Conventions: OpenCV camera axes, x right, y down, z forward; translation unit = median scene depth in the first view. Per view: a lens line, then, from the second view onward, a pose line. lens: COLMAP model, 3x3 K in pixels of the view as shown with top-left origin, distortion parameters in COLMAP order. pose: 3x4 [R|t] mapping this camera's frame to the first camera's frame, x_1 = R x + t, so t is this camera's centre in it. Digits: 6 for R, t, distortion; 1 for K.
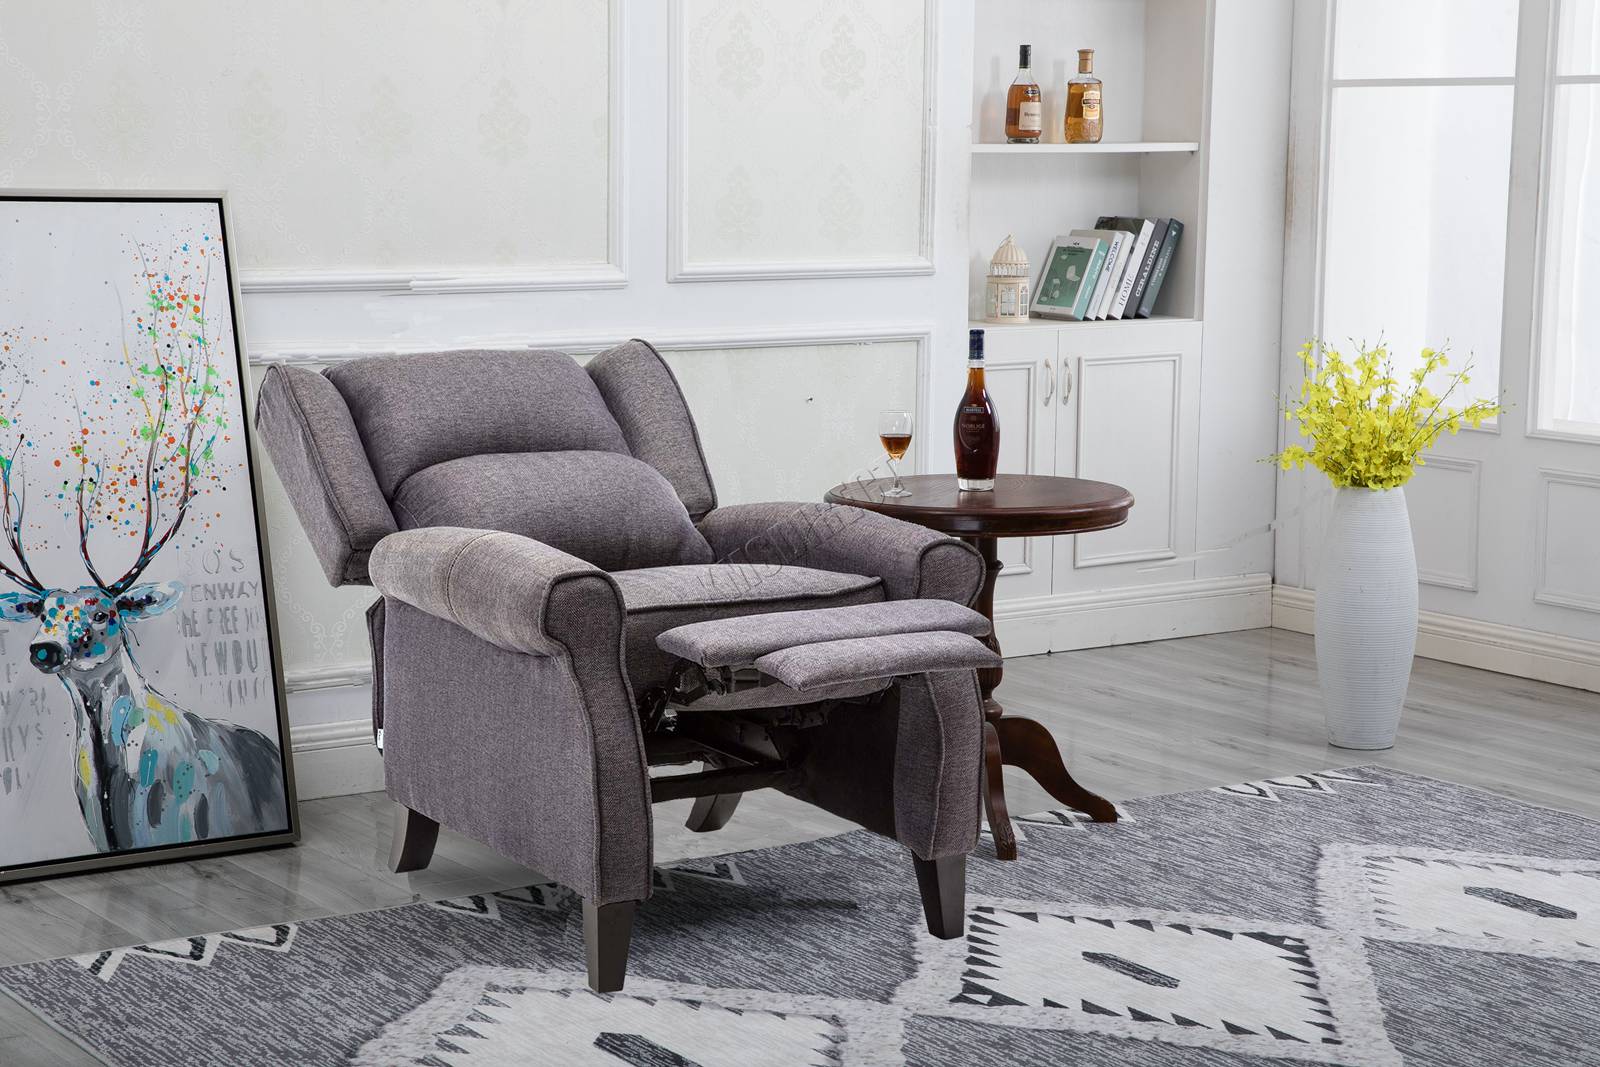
lens RADIAL K [[2987.5, 0, 796.5], [0, 2987.5, 532.2], [0, 0, 1]] dist [0.232715, 0.053520]
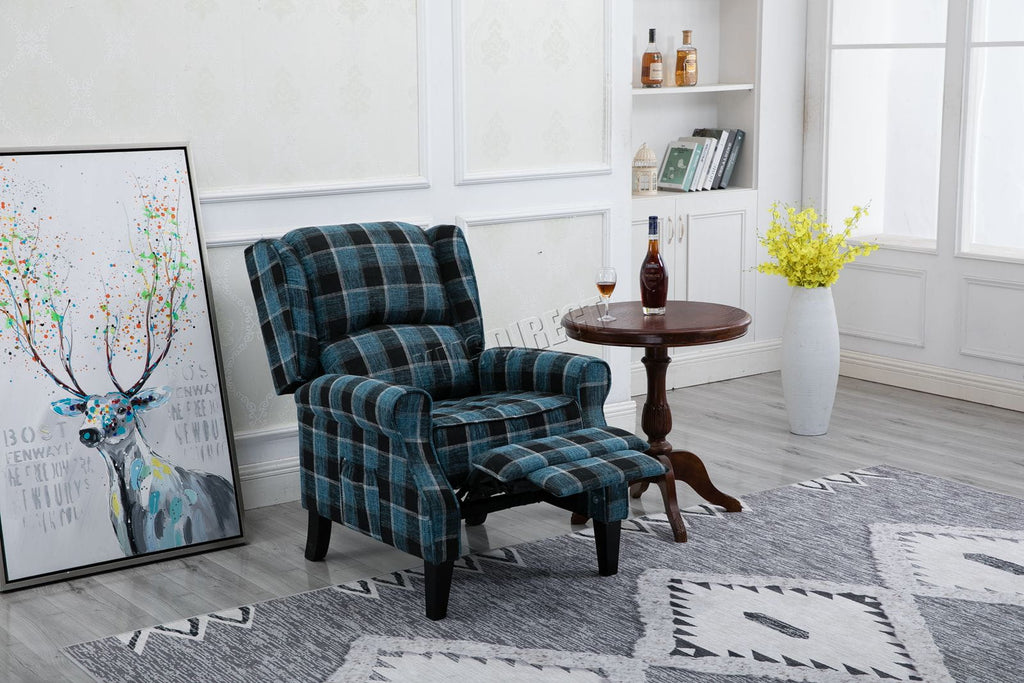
lens RADIAL K [[1615.1, 0, 510.4], [0, 1615.1, 339.6], [0, 0, 1]] dist [0.159677, 0.022061]
pose [[0.999308, -0.026133, 0.026475, -0.044162], [0.024940, 0.998701, 0.044433, -0.043446], [-0.027602, -0.043742, 0.998661, 0.124325]]
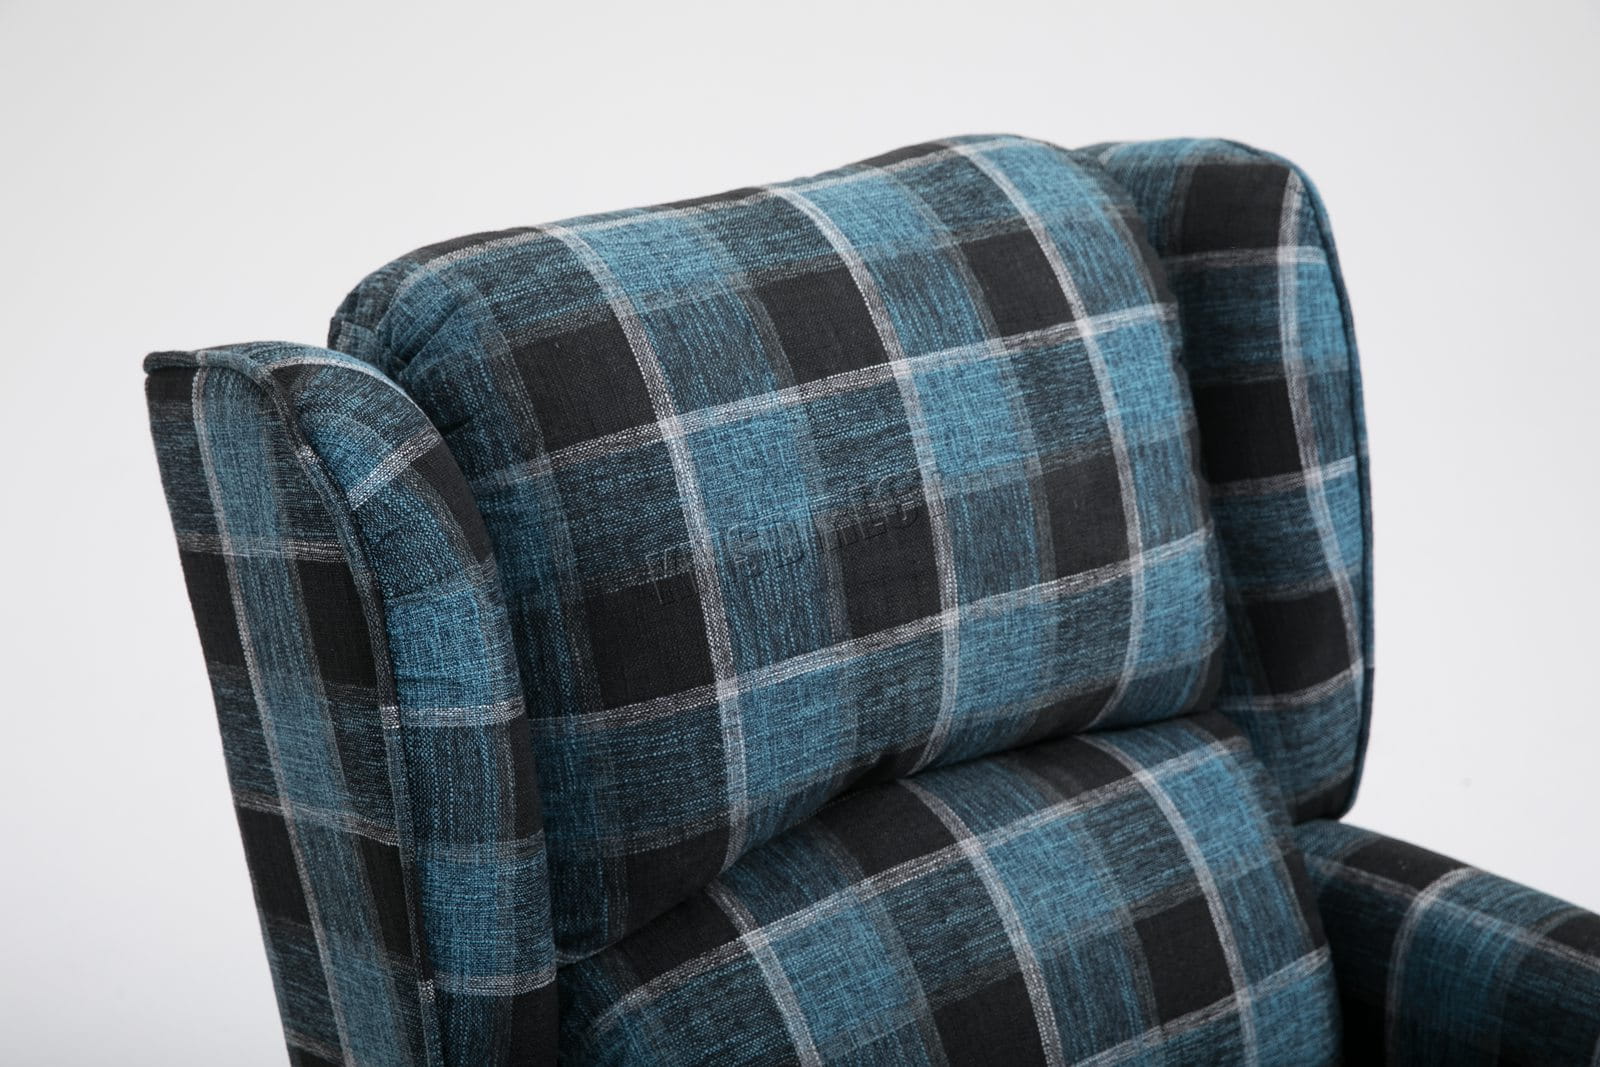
lens RADIAL K [[2523.6, 0, 797.5], [0, 2523.6, 530.5], [0, 0, 1]] dist [0.159677, 0.022061]
pose [[0.996928, 0.032713, 0.071171, -0.127492], [-0.058038, 0.918688, 0.390698, -0.145231], [-0.052603, -0.393628, 0.917764, 0.854142]]
